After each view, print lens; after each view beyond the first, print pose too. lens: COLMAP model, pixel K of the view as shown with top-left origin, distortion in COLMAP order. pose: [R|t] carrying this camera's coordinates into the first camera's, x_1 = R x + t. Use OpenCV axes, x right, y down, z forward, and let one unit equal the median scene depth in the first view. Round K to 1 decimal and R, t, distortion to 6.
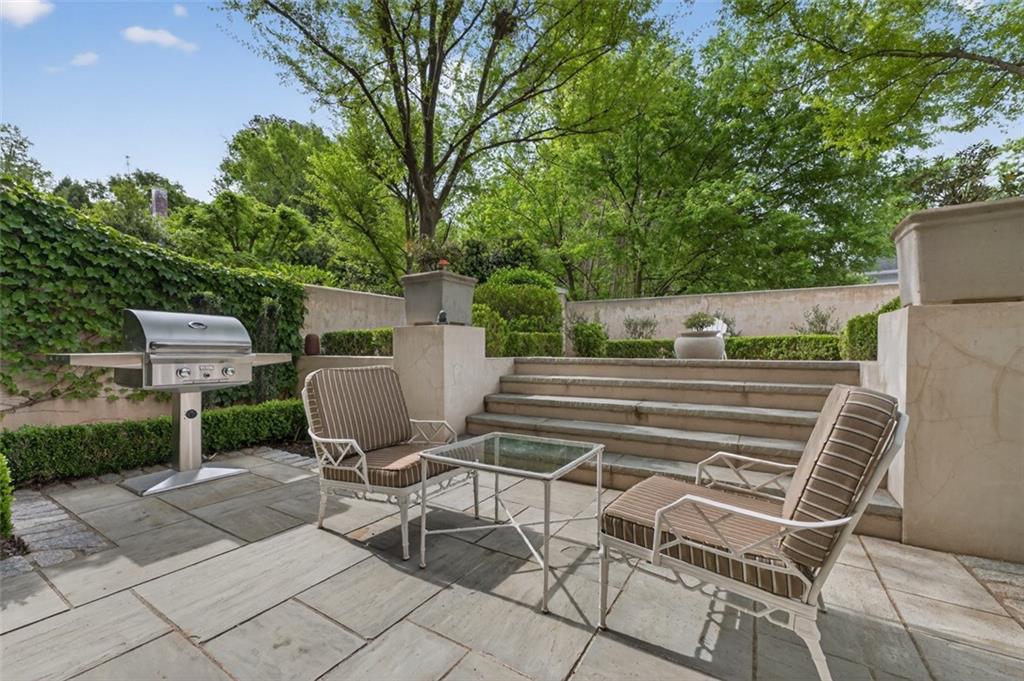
lens RADIAL K [[412.4, 0, 511.8], [0, 412.4, 355.2], [0, 0, 1]] dist [-0.045300, 0.016117]
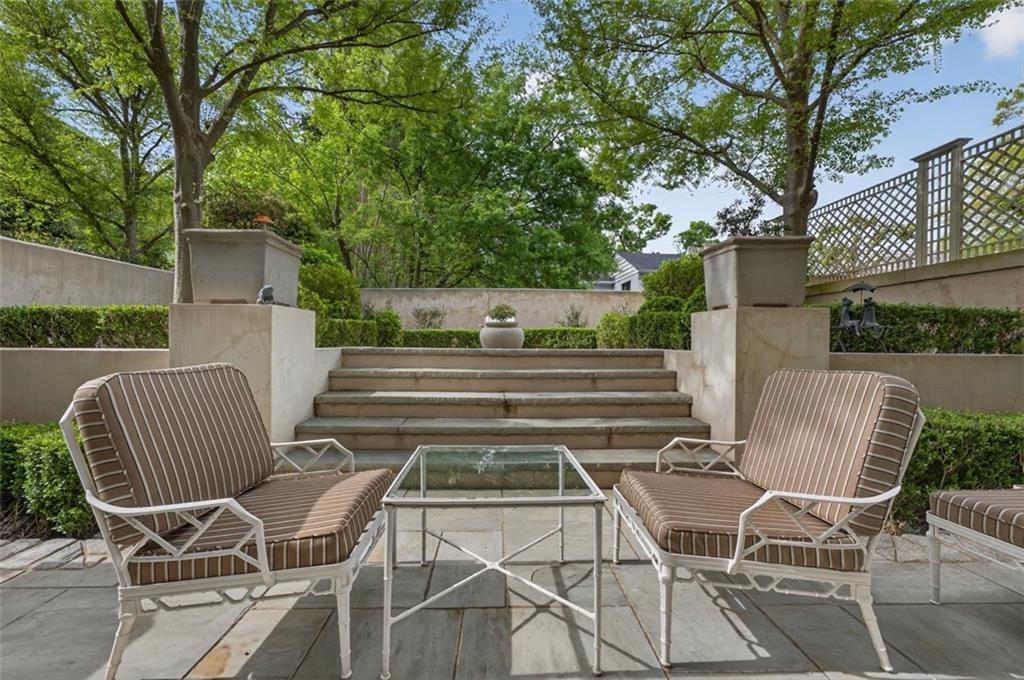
lens RADIAL K [[396.2, 0, 512.0], [0, 396.2, 340.0], [0, 0, 1]] dist [-0.001842, 0.000239]
pose [[0.835909, 0.003057, 0.548860, -0.166385], [0.003344, 0.999938, -0.010662, -0.001659], [-0.548858, 0.010748, 0.835846, 0.154046]]
